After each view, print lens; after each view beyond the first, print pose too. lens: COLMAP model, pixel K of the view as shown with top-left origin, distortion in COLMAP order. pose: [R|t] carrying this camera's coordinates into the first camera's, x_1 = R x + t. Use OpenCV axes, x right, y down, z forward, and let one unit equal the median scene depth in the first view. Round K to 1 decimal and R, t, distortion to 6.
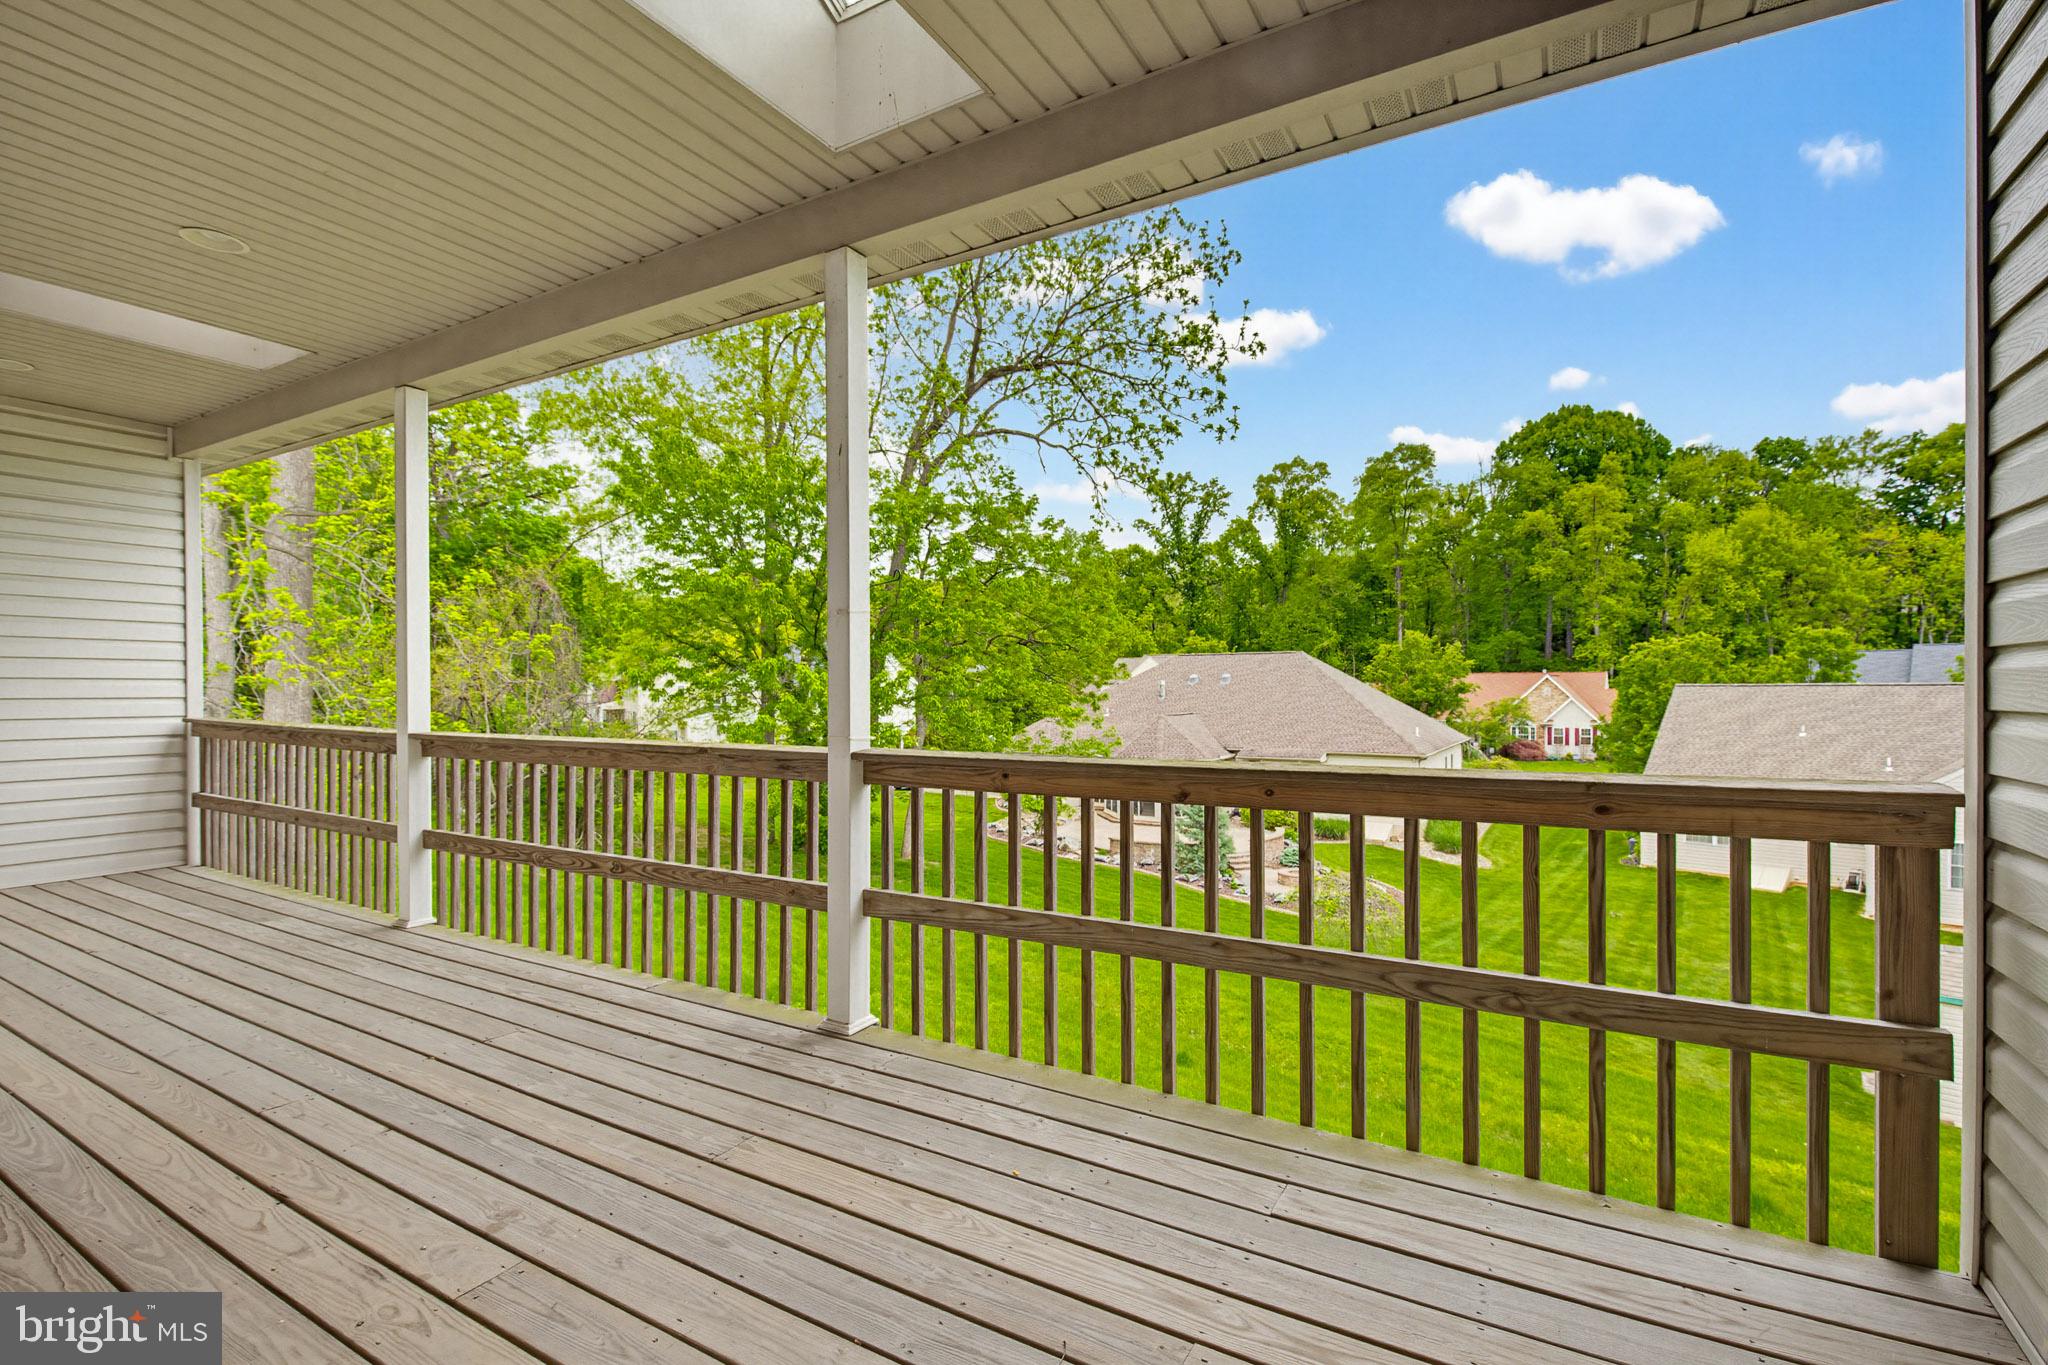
lens RADIAL K [[915.7, 0, 1041.2], [0, 915.7, 685.3], [0, 0, 1]] dist [0.013022, -0.006539]
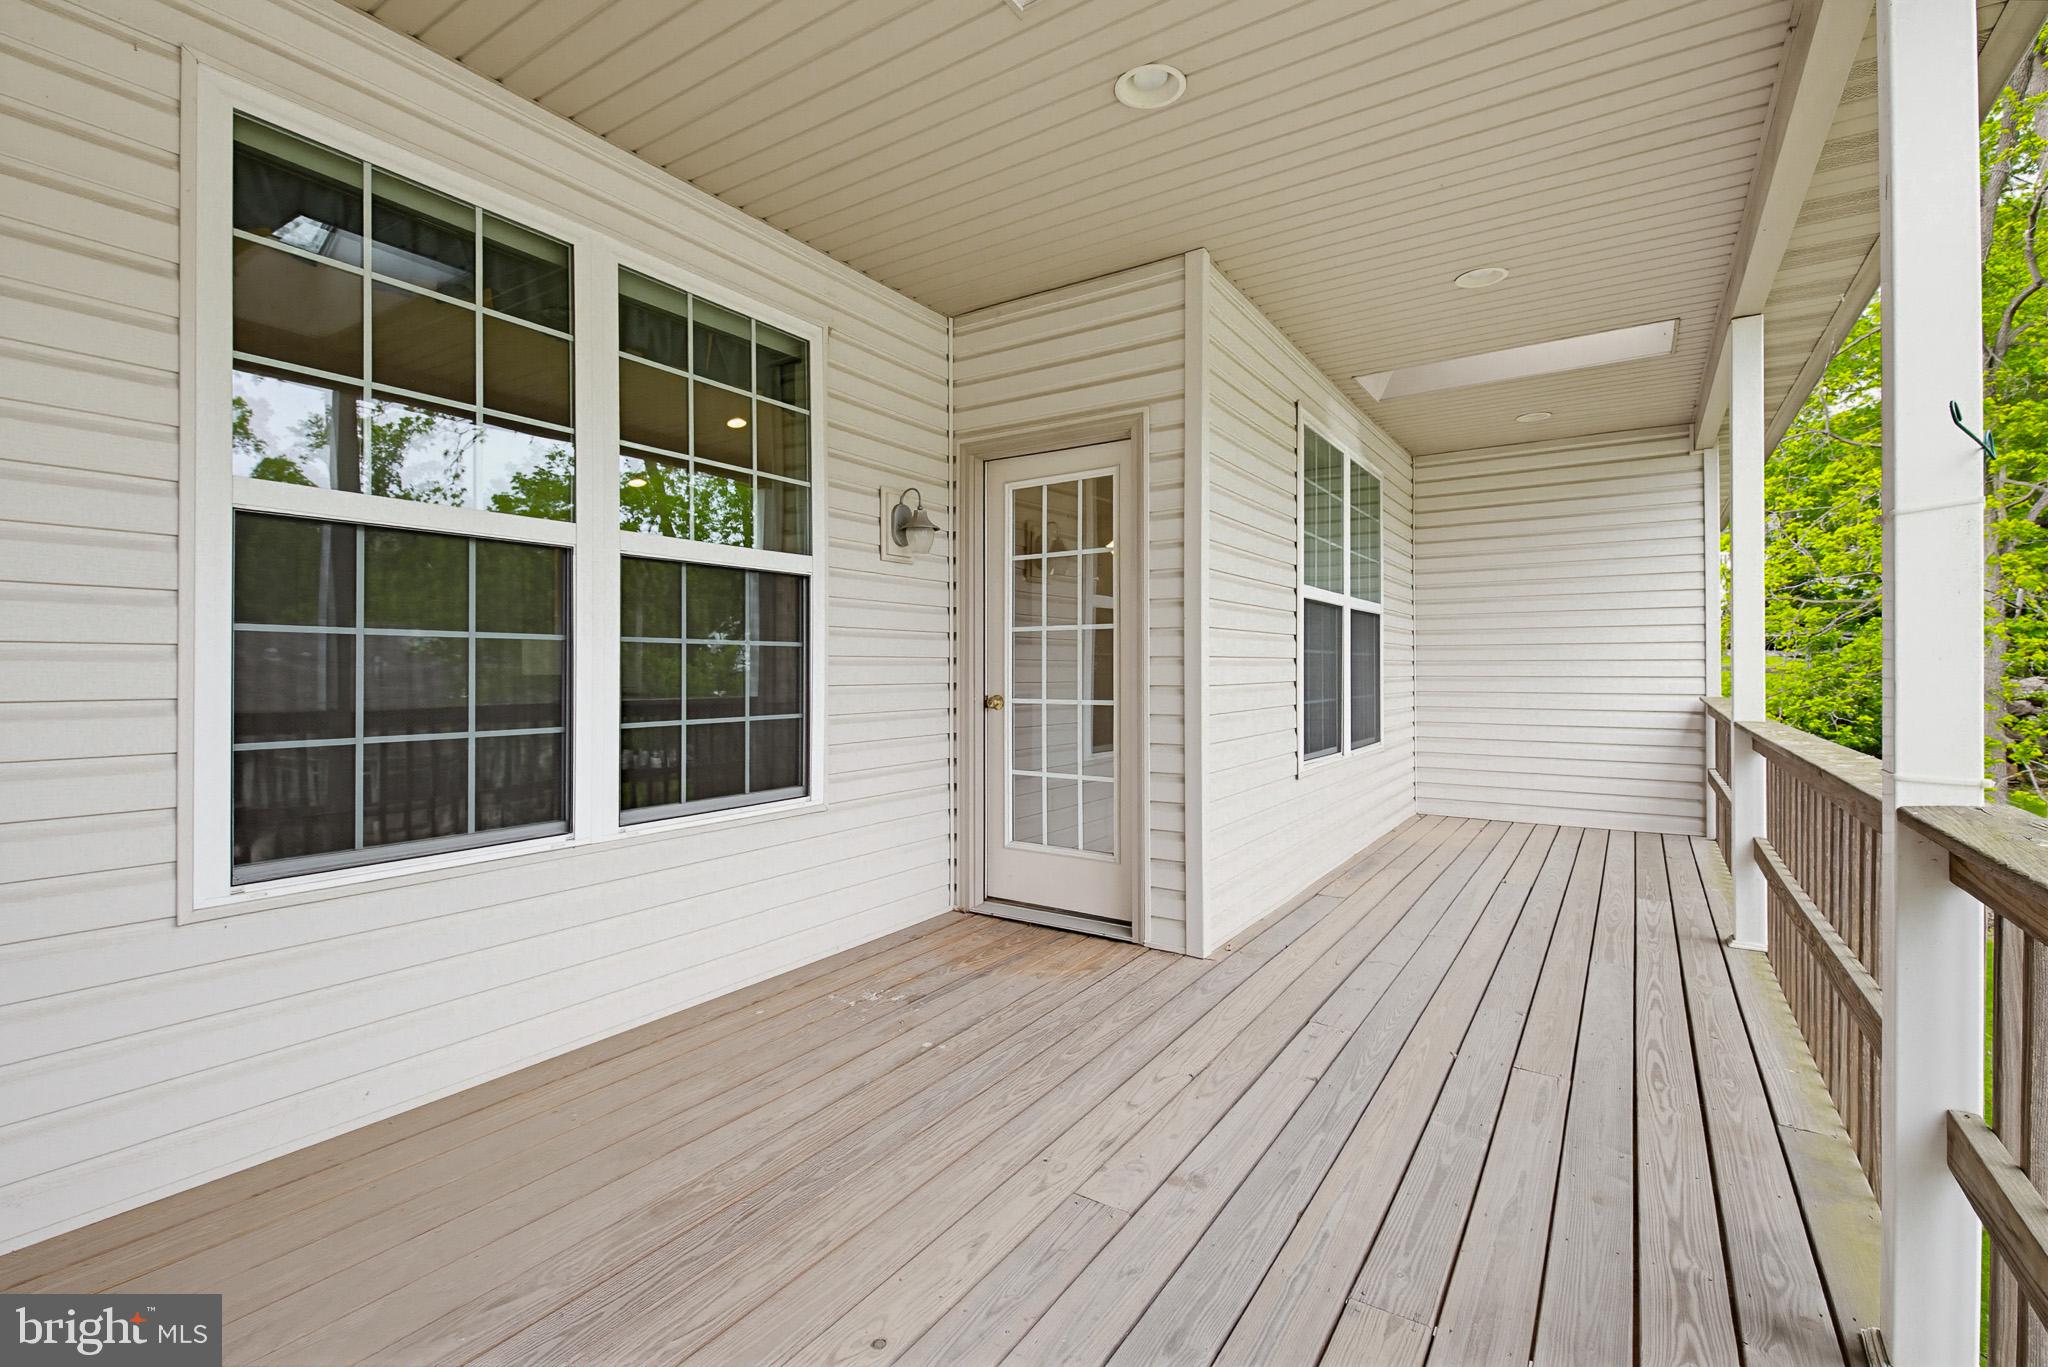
lens RADIAL K [[915.7, 0, 1042.9], [0, 915.7, 667.8], [0, 0, 1]] dist [0.013022, -0.006539]
pose [[-0.046968, 0.004108, -0.998888, 0.242500], [-0.000820, 0.999991, 0.004151, -0.001928], [0.998896, 0.001014, -0.046964, 0.470231]]
